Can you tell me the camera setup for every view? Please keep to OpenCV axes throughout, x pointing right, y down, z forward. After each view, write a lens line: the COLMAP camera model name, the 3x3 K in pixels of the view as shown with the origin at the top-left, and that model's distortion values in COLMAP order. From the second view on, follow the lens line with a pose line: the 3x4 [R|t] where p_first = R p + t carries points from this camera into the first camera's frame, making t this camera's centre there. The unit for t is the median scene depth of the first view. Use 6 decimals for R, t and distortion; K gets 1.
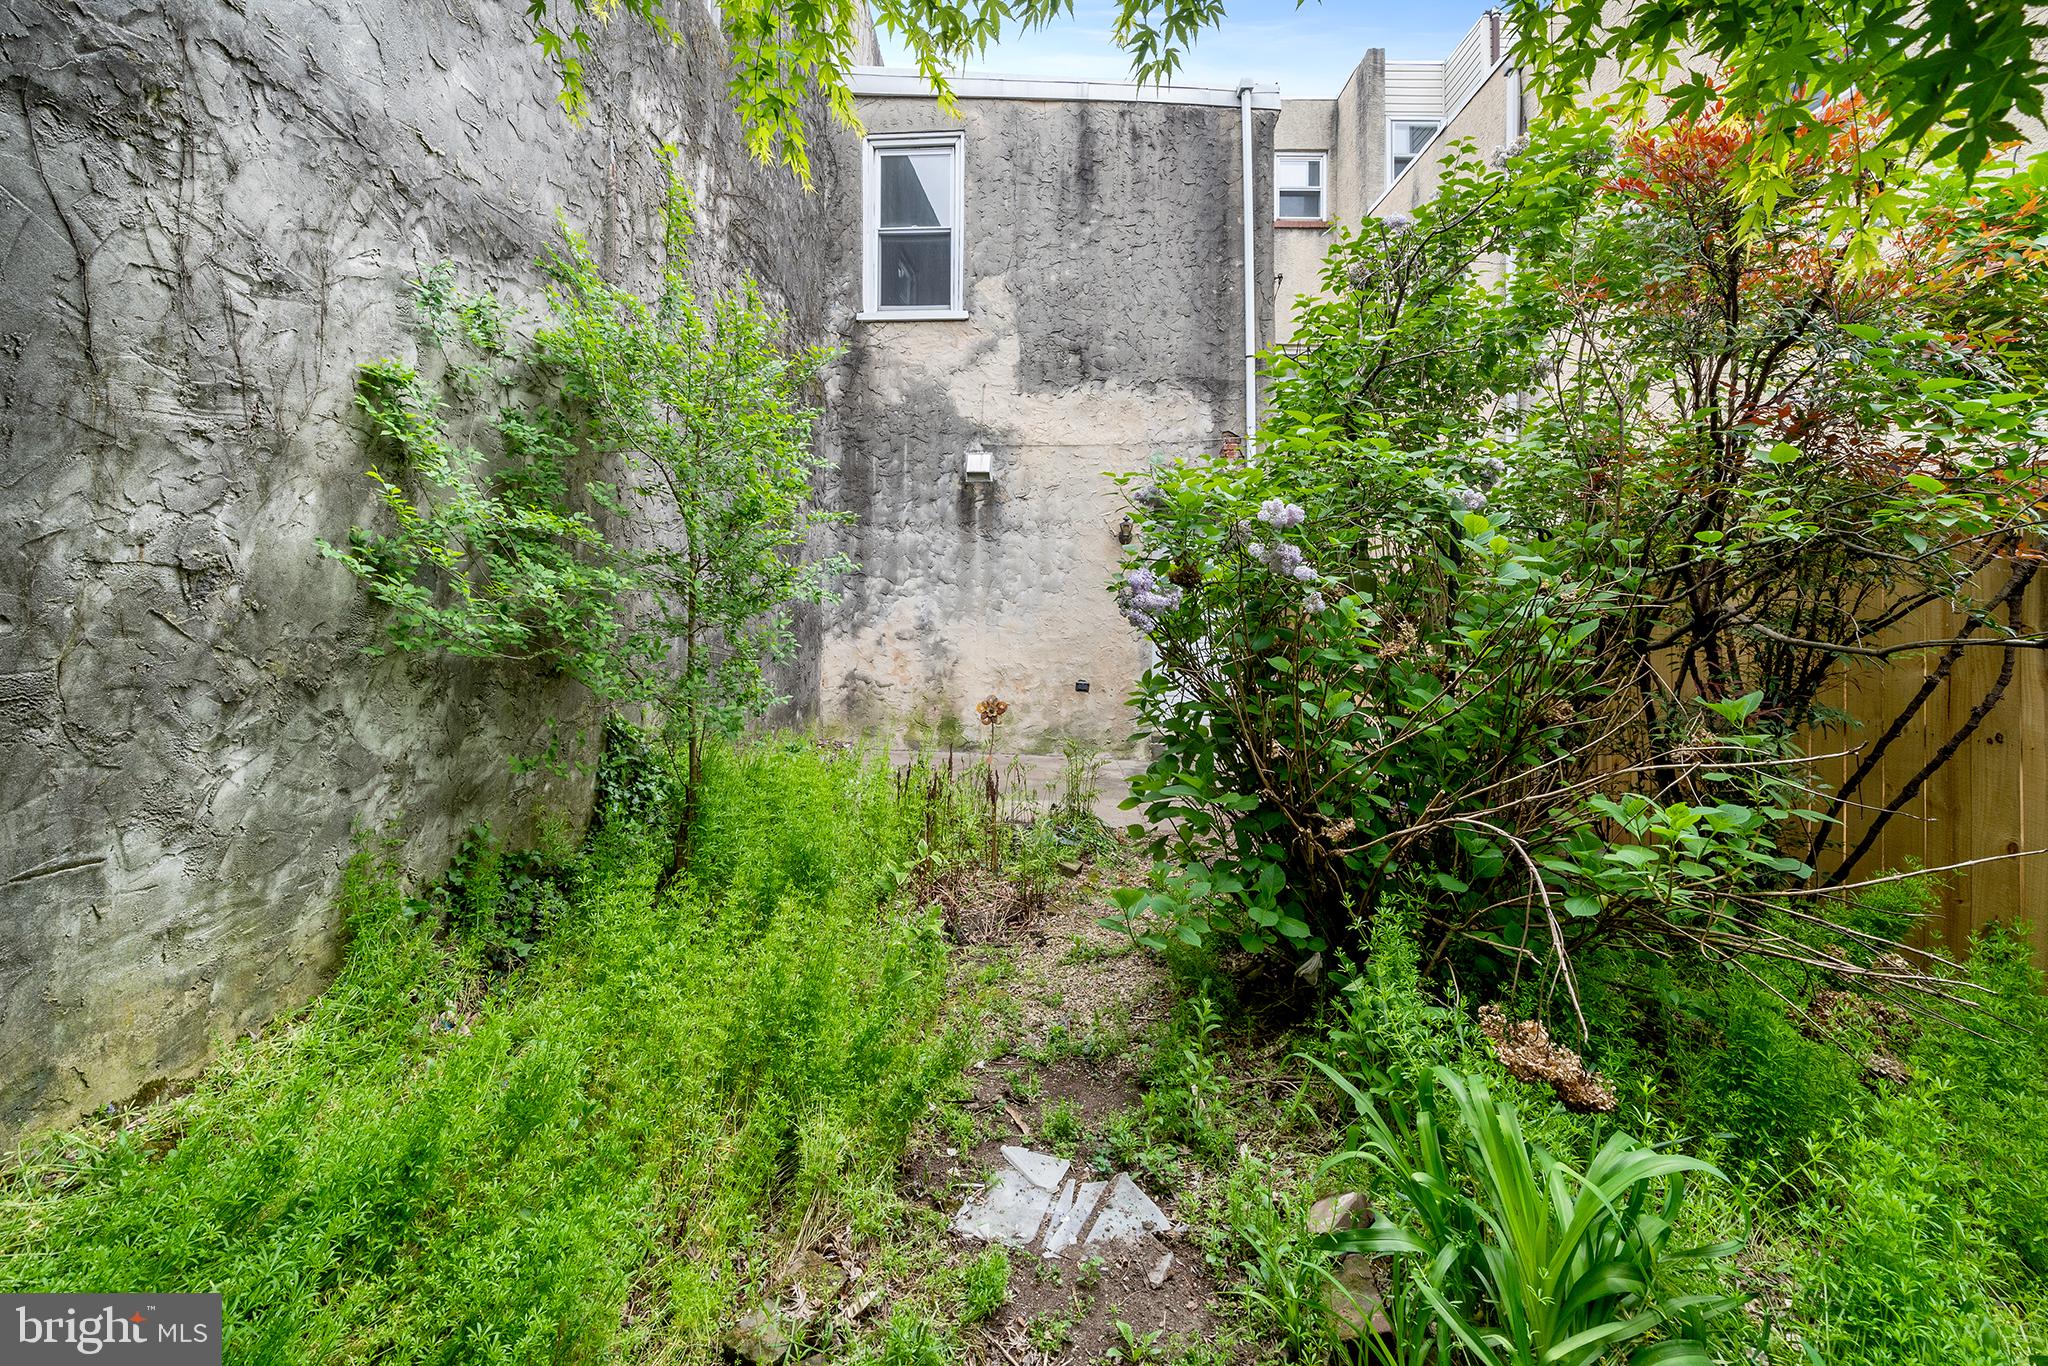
lens RADIAL K [[859.9, 0, 1022.2], [0, 859.9, 689.0], [0, 0, 1]] dist [-0.002362, 0.000404]
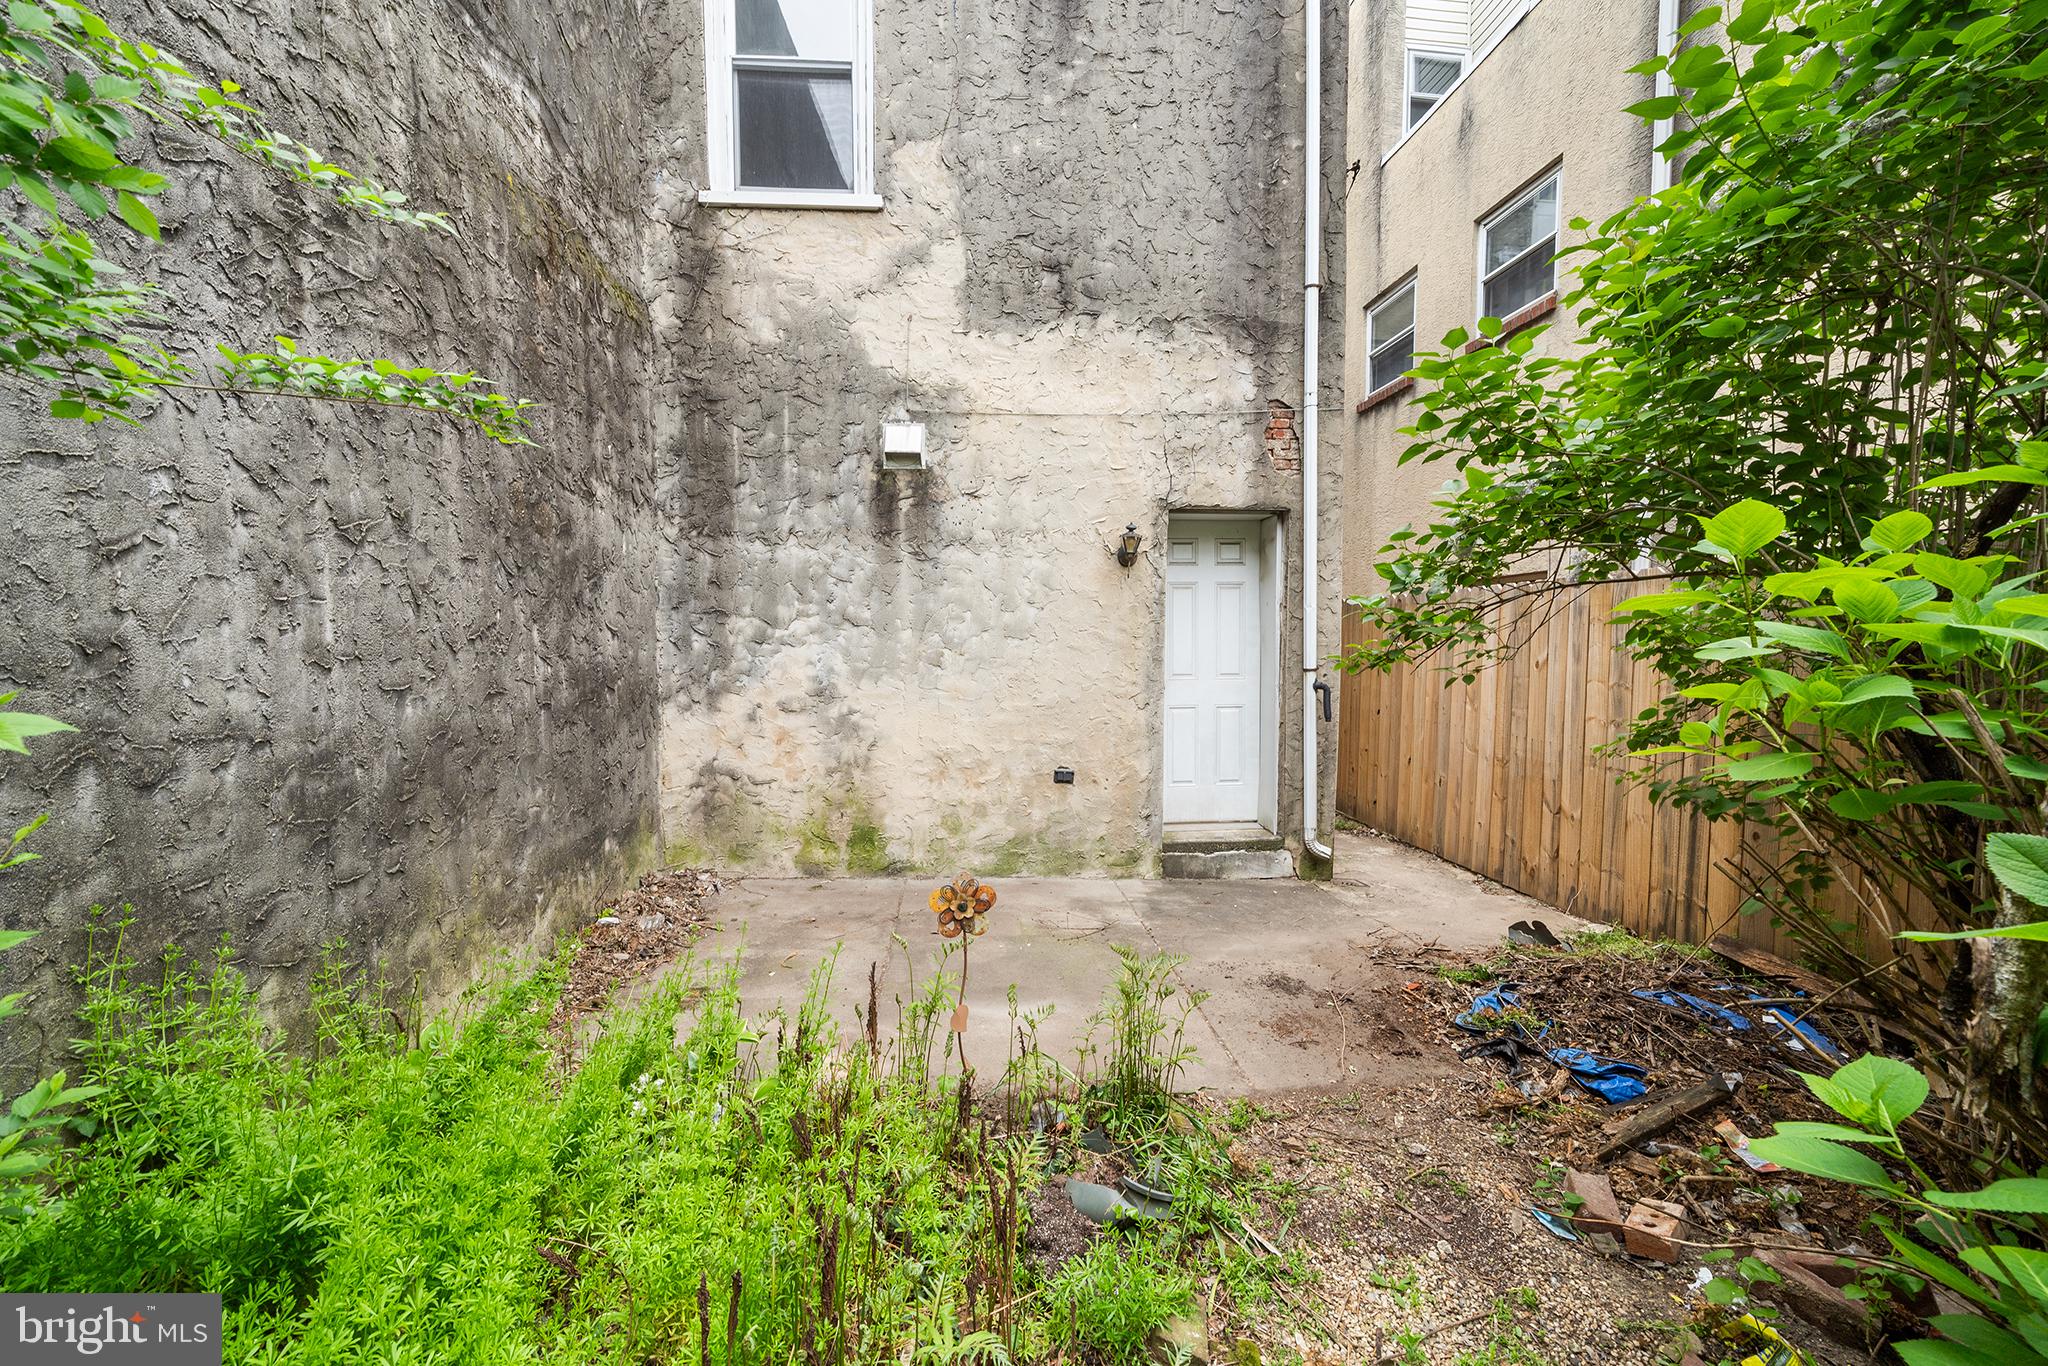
lens RADIAL K [[859.9, 0, 1027.8], [0, 859.9, 680.9], [0, 0, 1]] dist [-0.002362, 0.000404]
pose [[0.998747, -0.007345, 0.049506, 0.009299], [0.009734, 0.998791, -0.048193, -0.051028], [-0.049092, 0.048615, 0.997610, 0.364831]]
